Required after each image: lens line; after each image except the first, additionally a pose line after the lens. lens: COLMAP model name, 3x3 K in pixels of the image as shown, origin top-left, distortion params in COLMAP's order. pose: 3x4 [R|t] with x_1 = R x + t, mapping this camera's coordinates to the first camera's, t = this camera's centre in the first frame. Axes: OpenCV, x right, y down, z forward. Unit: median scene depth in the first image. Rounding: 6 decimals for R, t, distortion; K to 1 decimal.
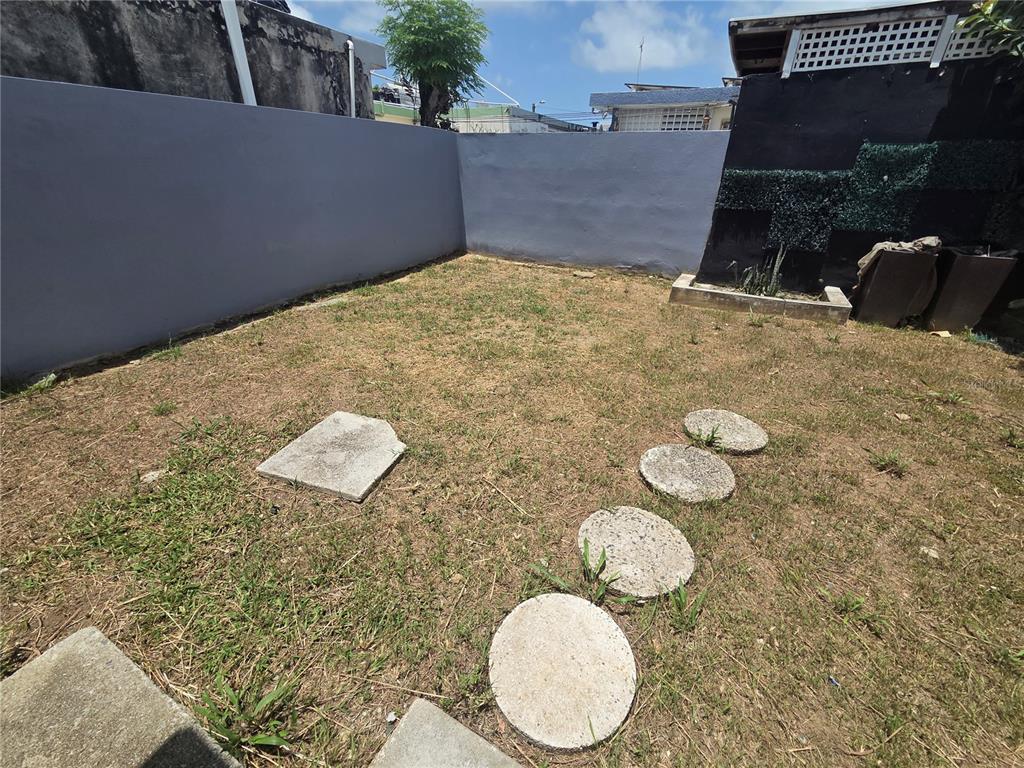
lens RADIAL K [[422.6, 0, 509.5], [0, 422.6, 383.8], [0, 0, 1]] dist [-0.000349, 0.000444]
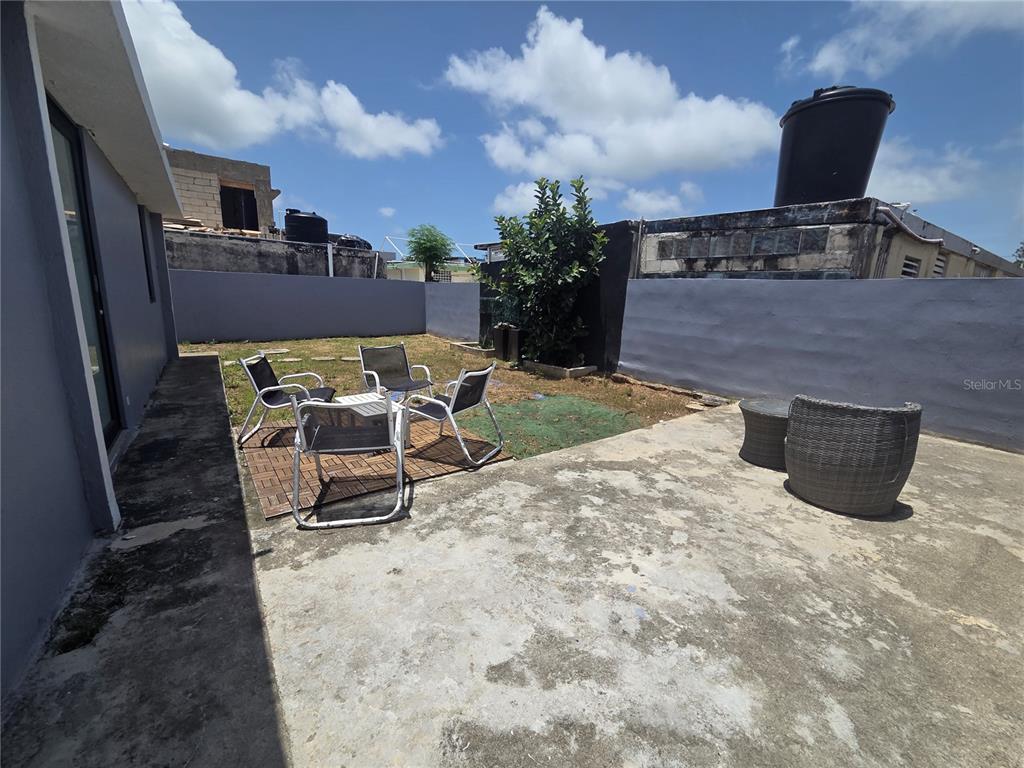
lens RADIAL K [[422.6, 0, 519.3], [0, 422.6, 389.2], [0, 0, 1]] dist [-0.000349, 0.000444]
pose [[0.899400, 0.103258, -0.424756, 2.057018], [-0.209480, 0.954669, -0.211485, 0.495053], [0.383664, 0.279187, 0.880259, -0.962597]]
